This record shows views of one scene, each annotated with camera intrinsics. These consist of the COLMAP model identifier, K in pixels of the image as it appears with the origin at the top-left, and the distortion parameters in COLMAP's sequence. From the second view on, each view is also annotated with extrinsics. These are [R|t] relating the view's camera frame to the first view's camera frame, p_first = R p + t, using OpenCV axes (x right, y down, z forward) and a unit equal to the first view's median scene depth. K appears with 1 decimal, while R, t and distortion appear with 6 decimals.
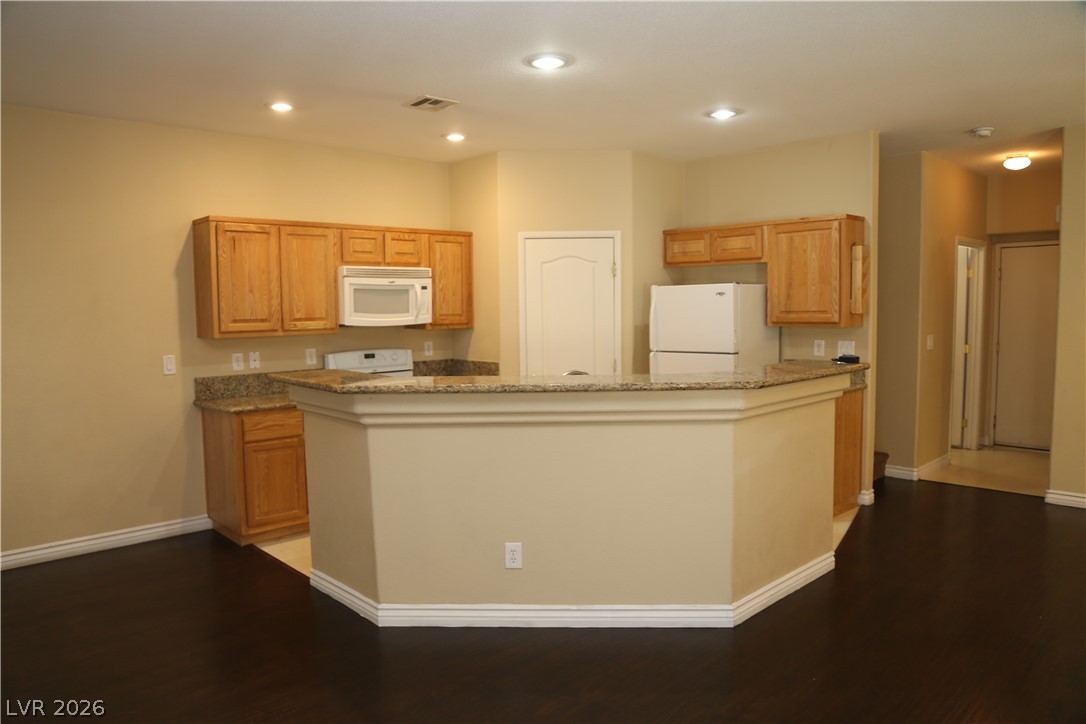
lens RADIAL K [[745.1, 0, 541.2], [0, 745.1, 362.8], [0, 0, 1]] dist [-0.105460, 0.053533]
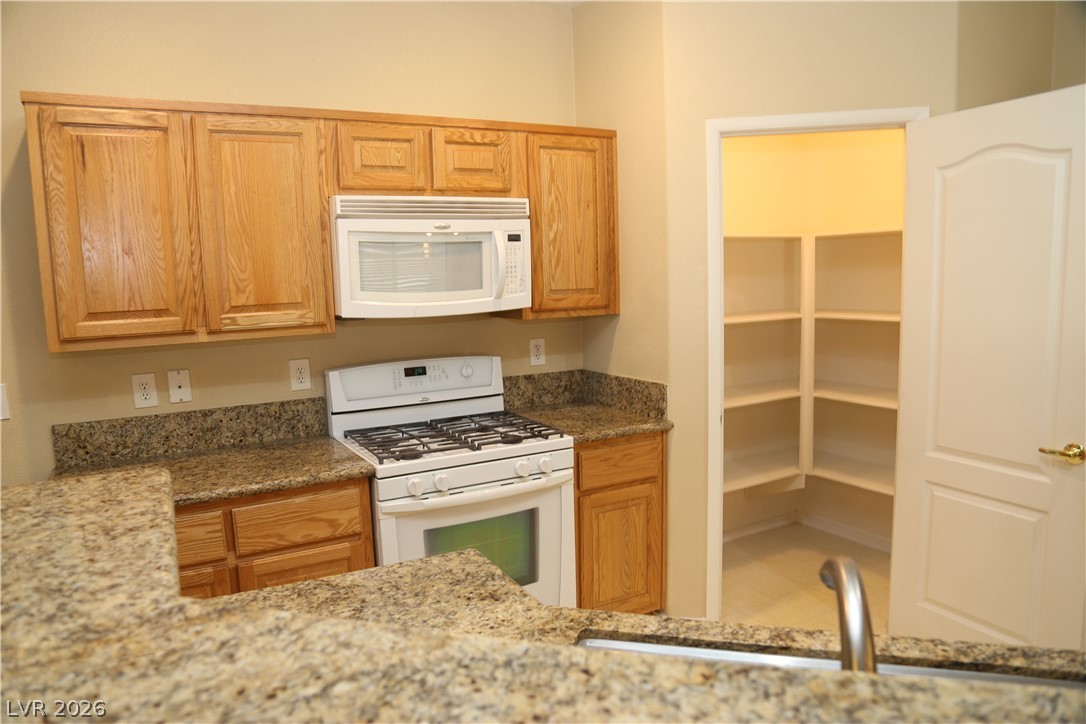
lens RADIAL K [[745.1, 0, 533.1], [0, 745.1, 359.5], [0, 0, 1]] dist [-0.105460, 0.053533]
pose [[0.966944, 0.011966, -0.254706, -0.017158], [-0.000859, 0.999045, 0.043674, -0.042226], [0.254986, -0.042012, 0.966032, 0.531017]]
